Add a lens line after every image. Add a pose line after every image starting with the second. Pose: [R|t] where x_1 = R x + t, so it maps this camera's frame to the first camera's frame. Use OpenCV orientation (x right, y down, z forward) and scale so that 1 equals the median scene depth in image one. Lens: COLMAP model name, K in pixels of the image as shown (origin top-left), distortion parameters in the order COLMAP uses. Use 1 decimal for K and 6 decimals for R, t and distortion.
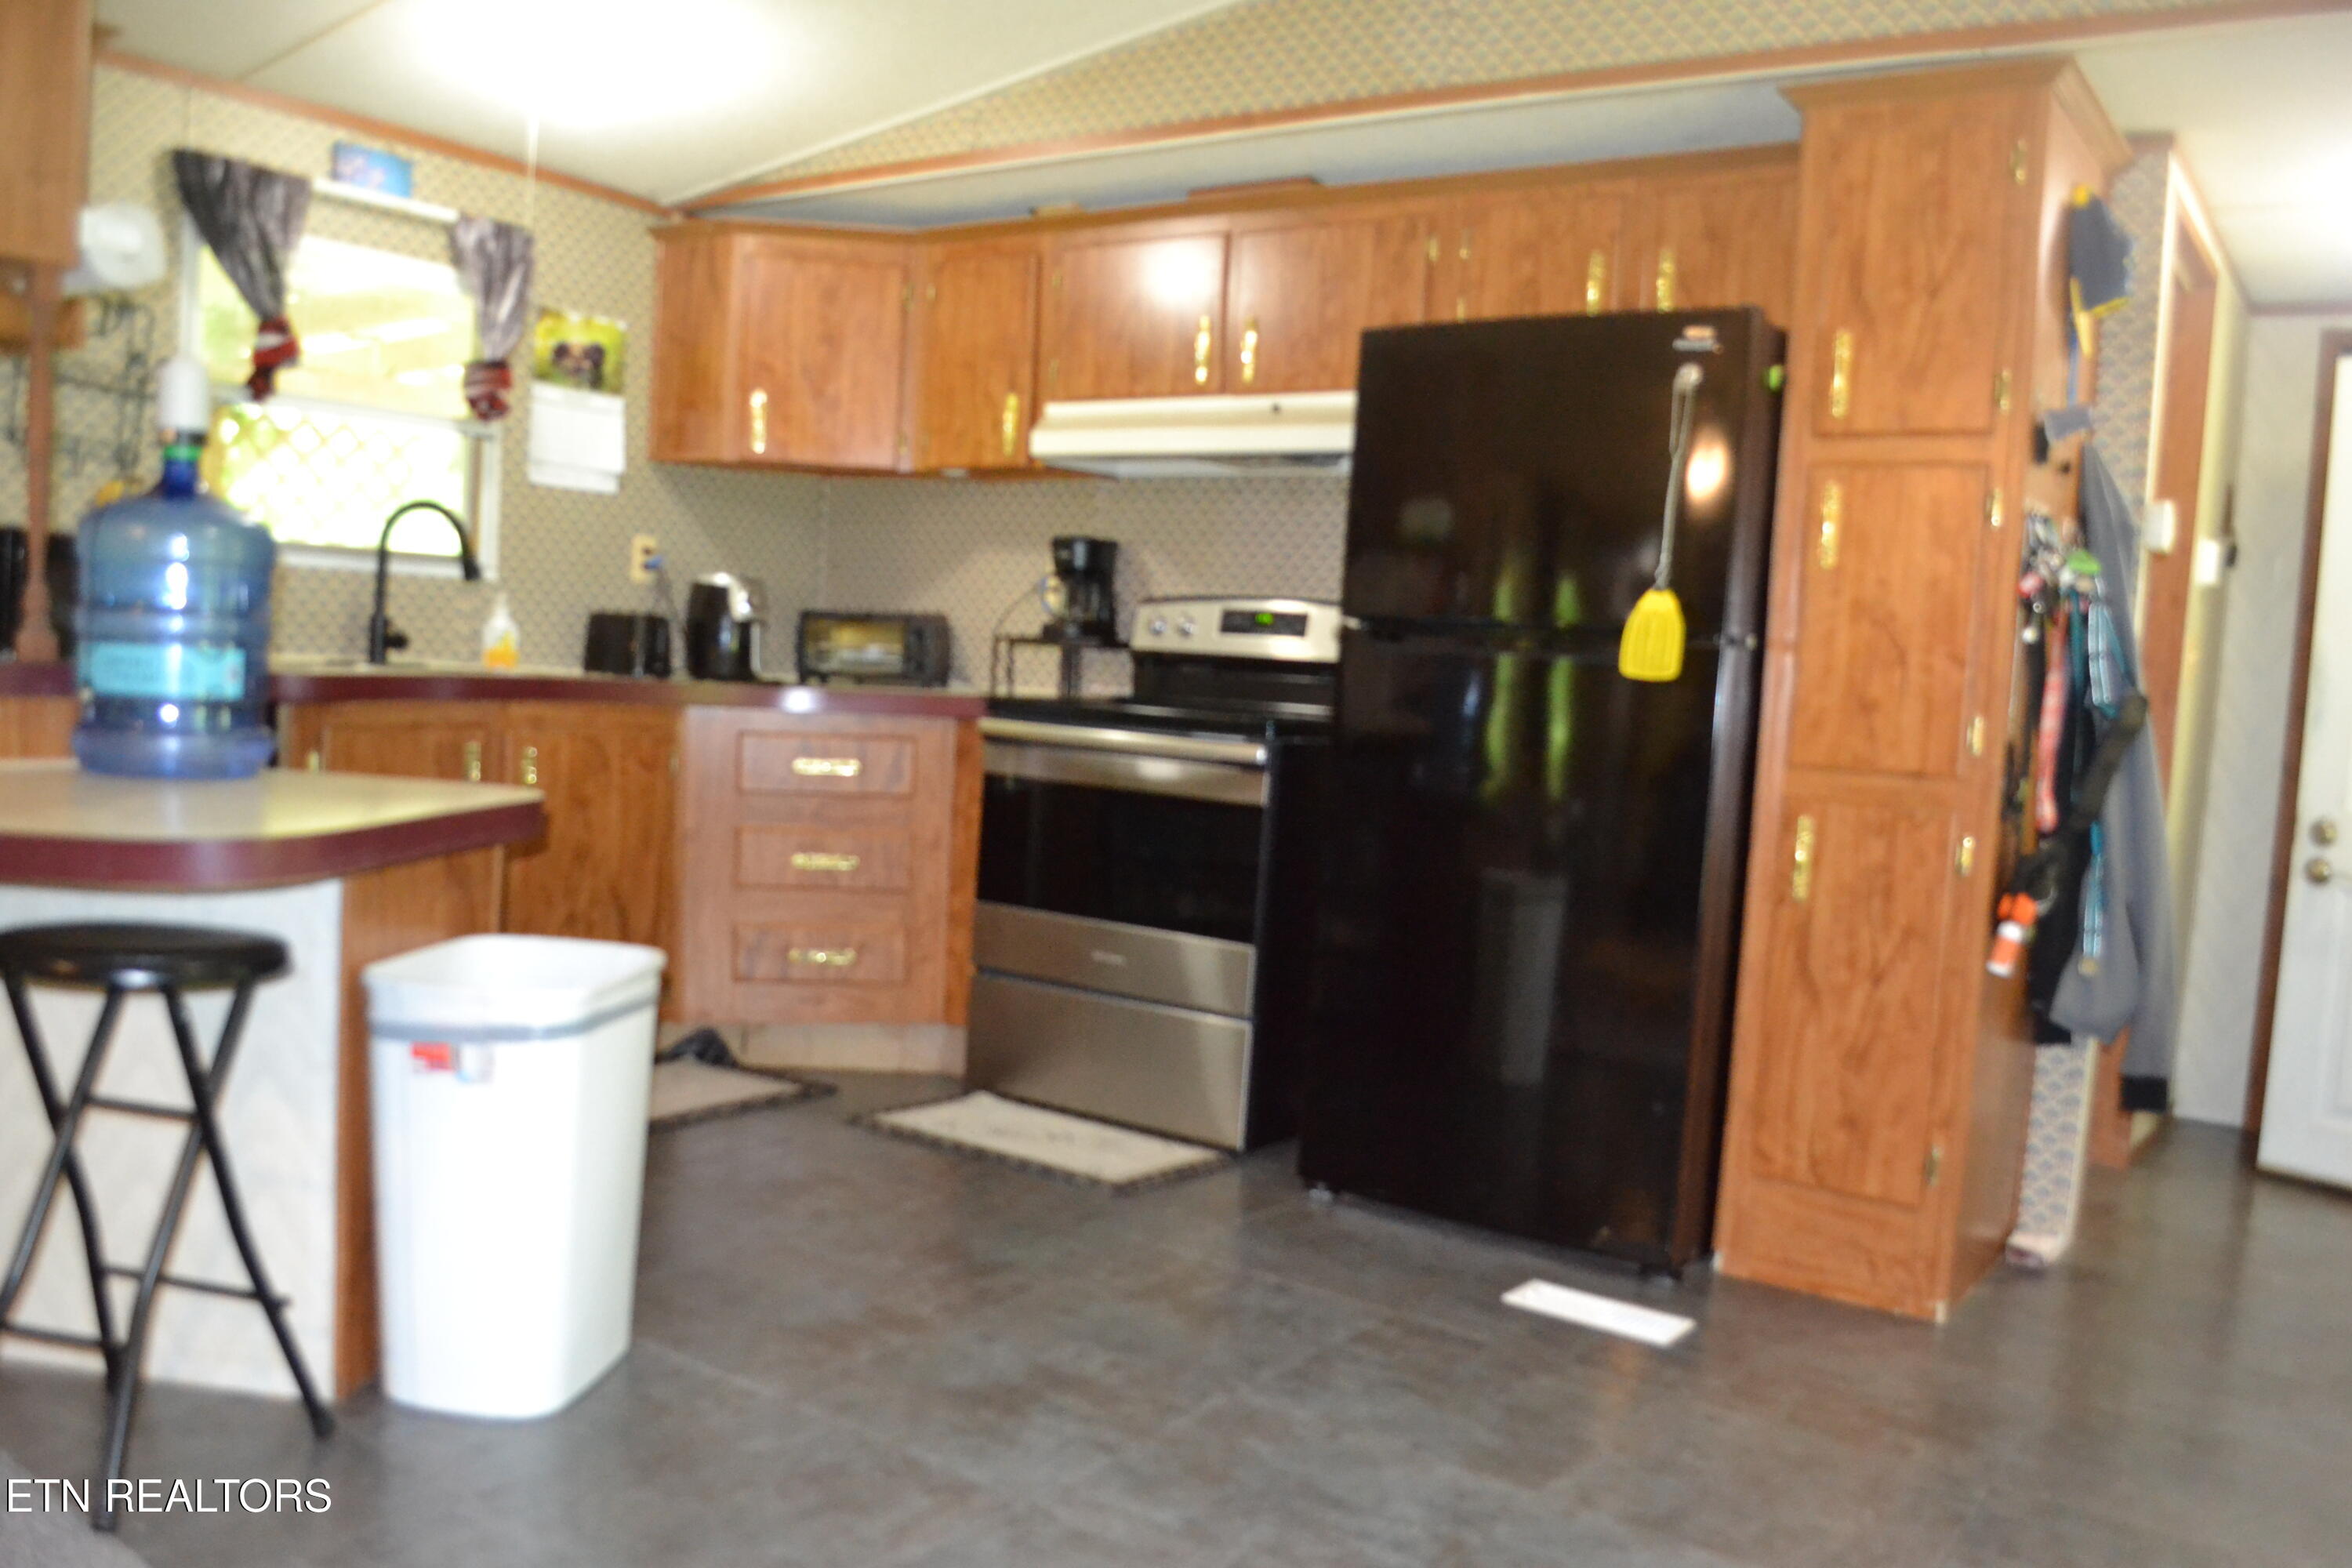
lens RADIAL K [[1898.3, 0, 1157.5], [0, 1898.3, 754.2], [0, 0, 1]] dist [-0.081341, 0.010875]
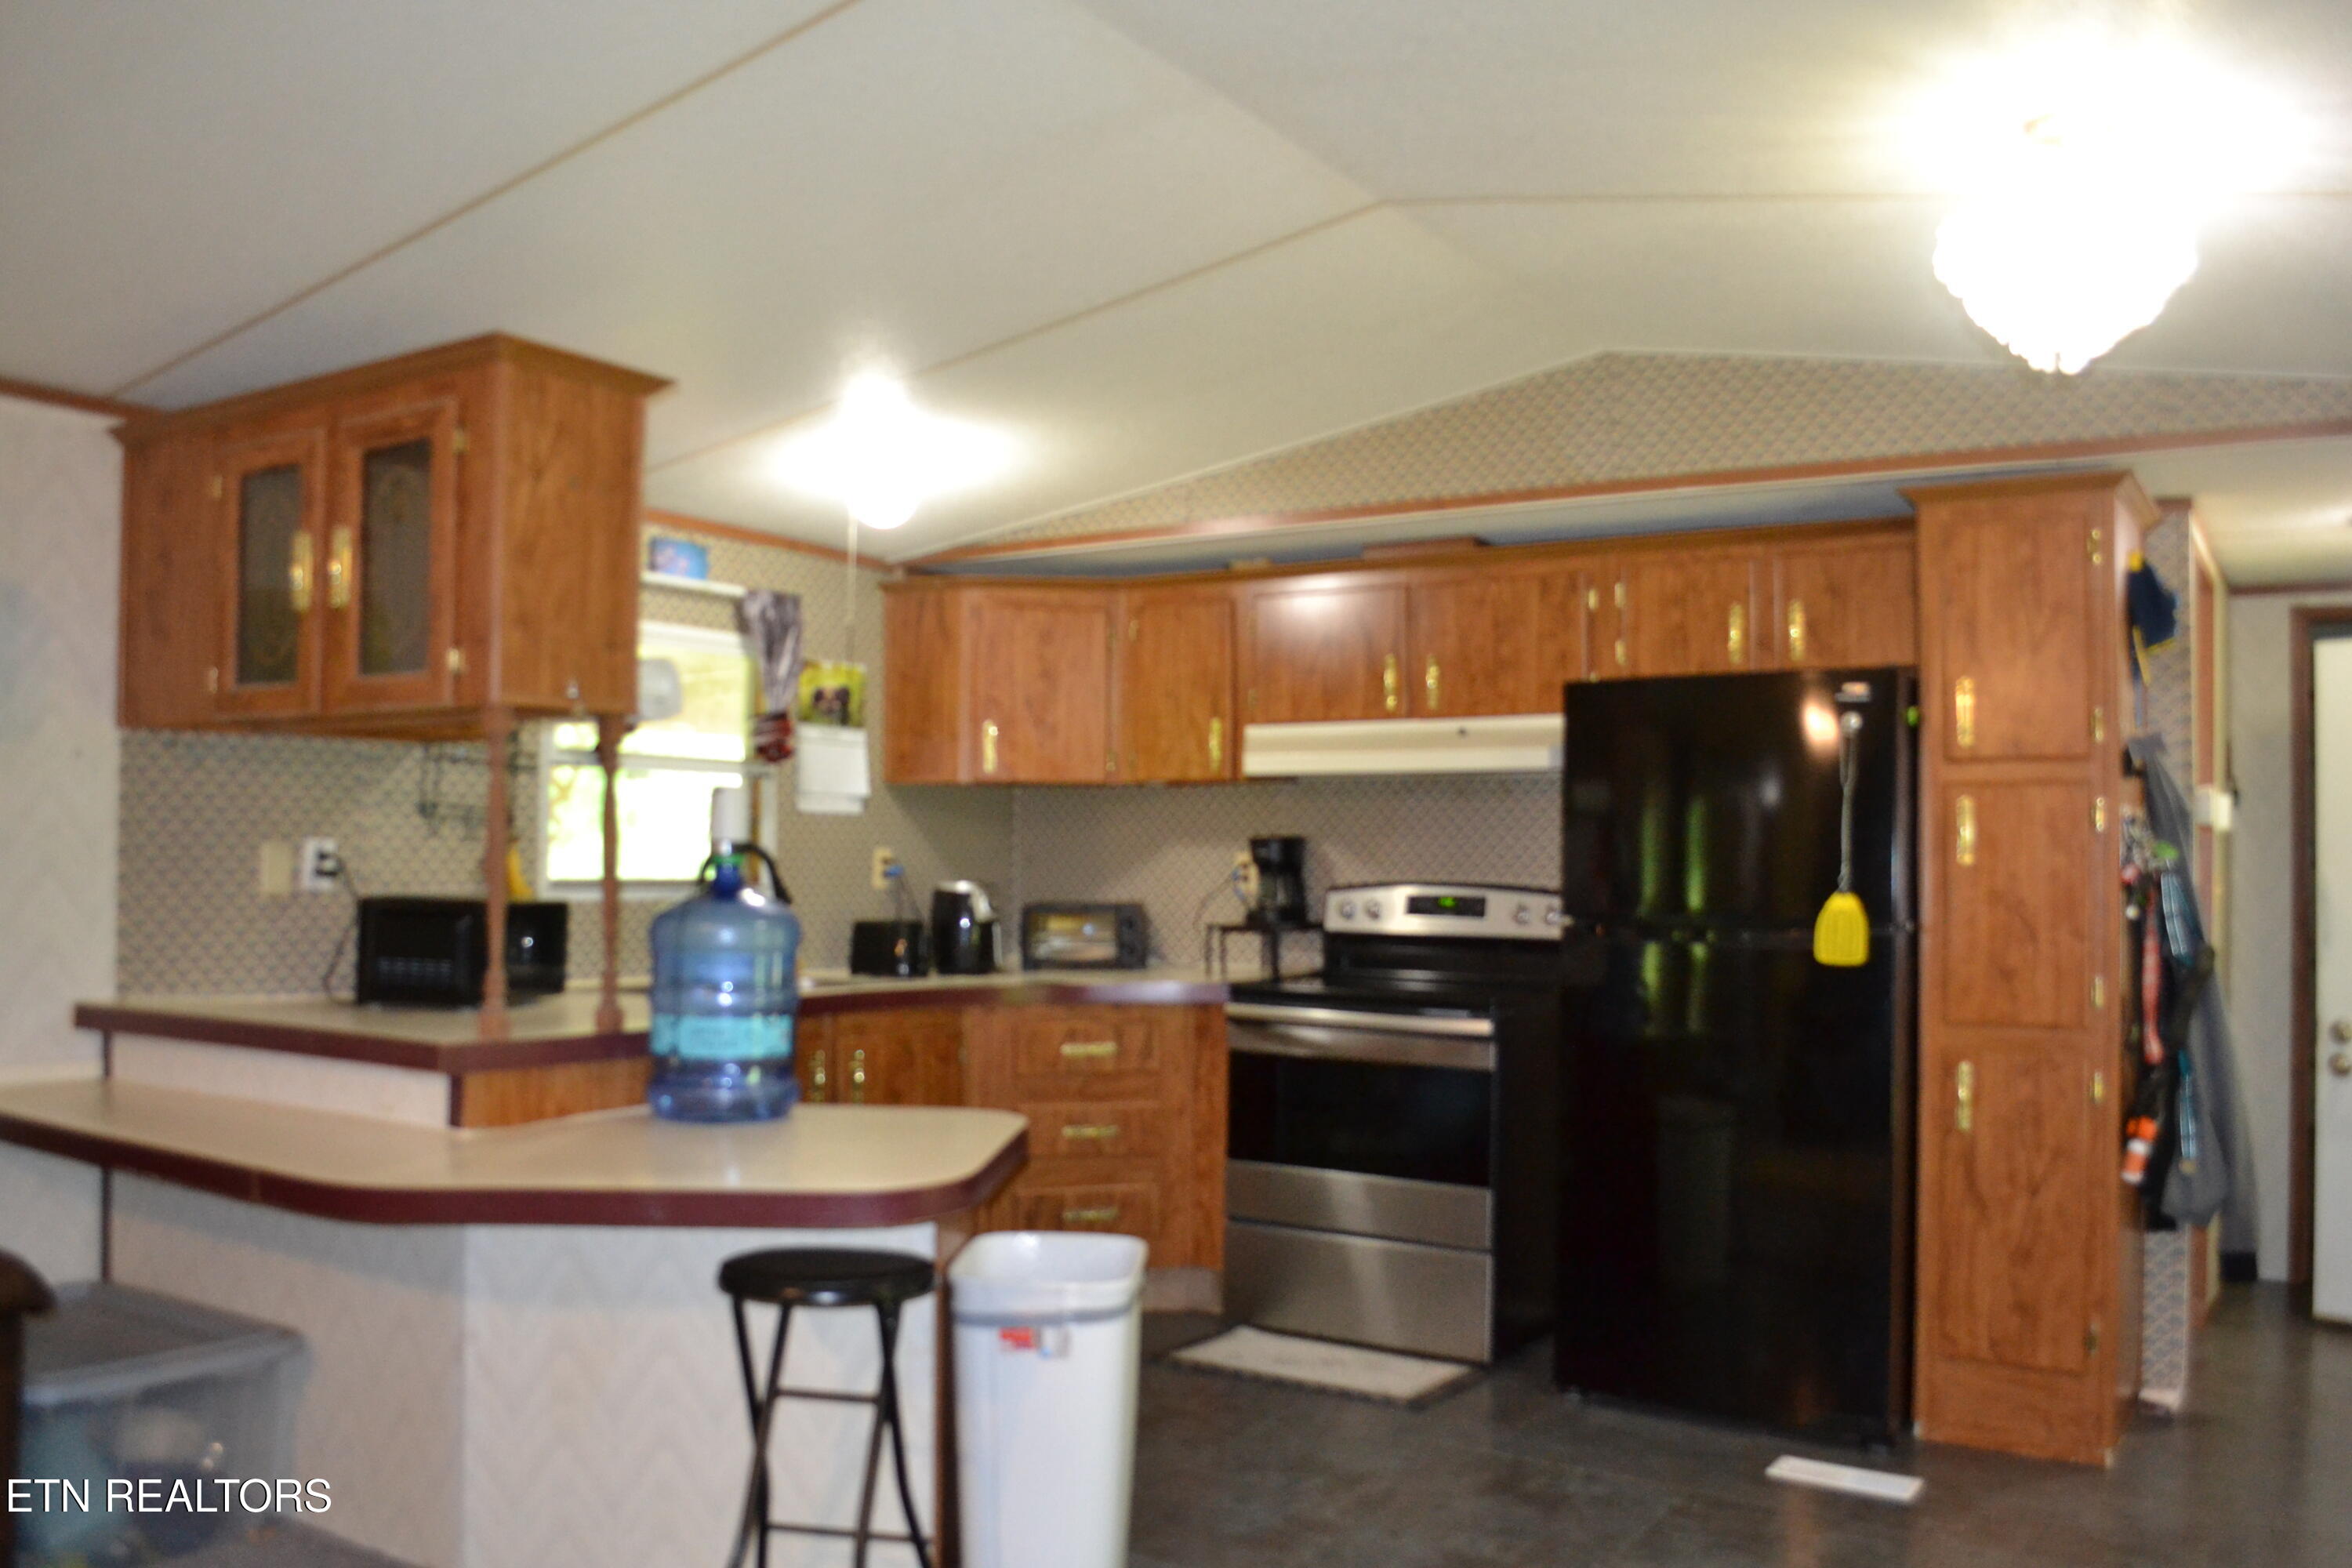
lens RADIAL K [[1898.3, 0, 1151.4], [0, 1898.3, 759.8], [0, 0, 1]] dist [-0.081341, 0.010875]
pose [[0.998100, -0.046838, 0.040035, -0.202571], [0.050699, 0.993534, -0.101582, -0.058827], [-0.035018, 0.103419, 0.994021, -0.204122]]
